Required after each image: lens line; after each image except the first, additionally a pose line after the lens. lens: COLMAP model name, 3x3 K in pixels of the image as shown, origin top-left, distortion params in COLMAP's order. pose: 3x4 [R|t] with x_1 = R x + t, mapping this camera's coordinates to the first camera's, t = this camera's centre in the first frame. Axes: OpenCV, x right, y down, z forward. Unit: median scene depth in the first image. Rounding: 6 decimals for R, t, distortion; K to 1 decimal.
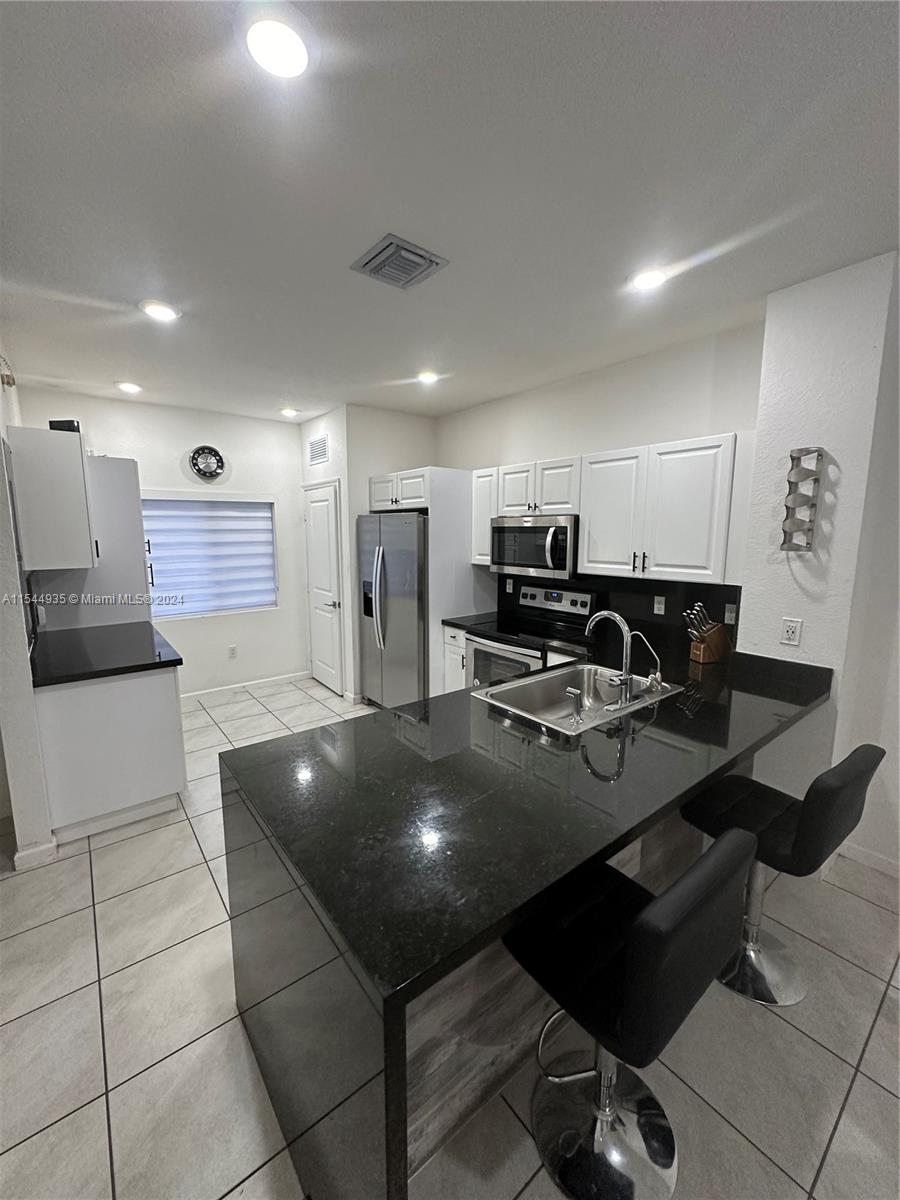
lens RADIAL K [[474.0, 0, 450.0], [0, 474.0, 600.0], [0, 0, 1]] dist [-0.006356, -0.000241]
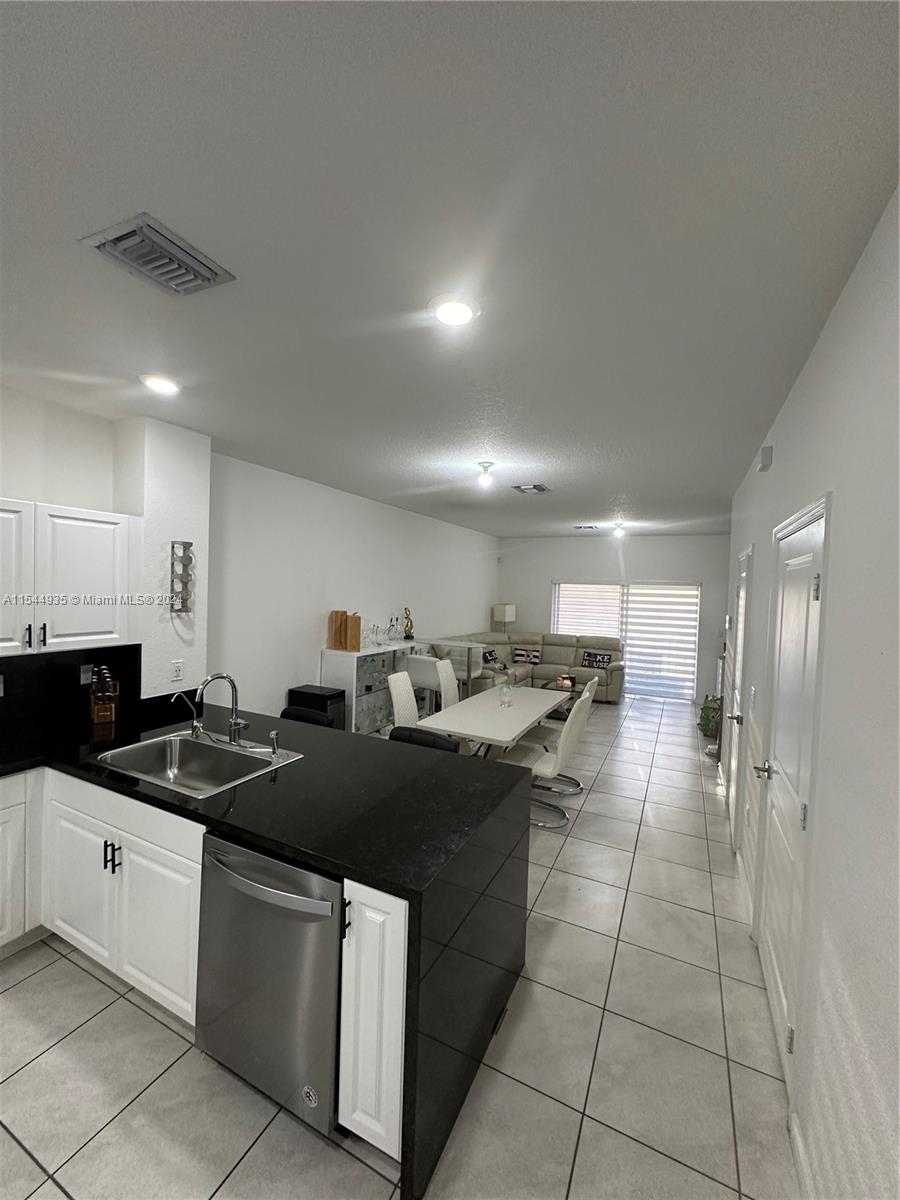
lens RADIAL K [[479.5, 0, 445.6], [0, 479.5, 601.4], [0, 0, 1]] dist [0.001080, 0.000258]
pose [[-0.421477, -0.043688, 0.905786, -0.575864], [0.096908, 0.990949, 0.092889, -0.124168], [-0.901646, 0.126928, -0.413429, 0.567445]]
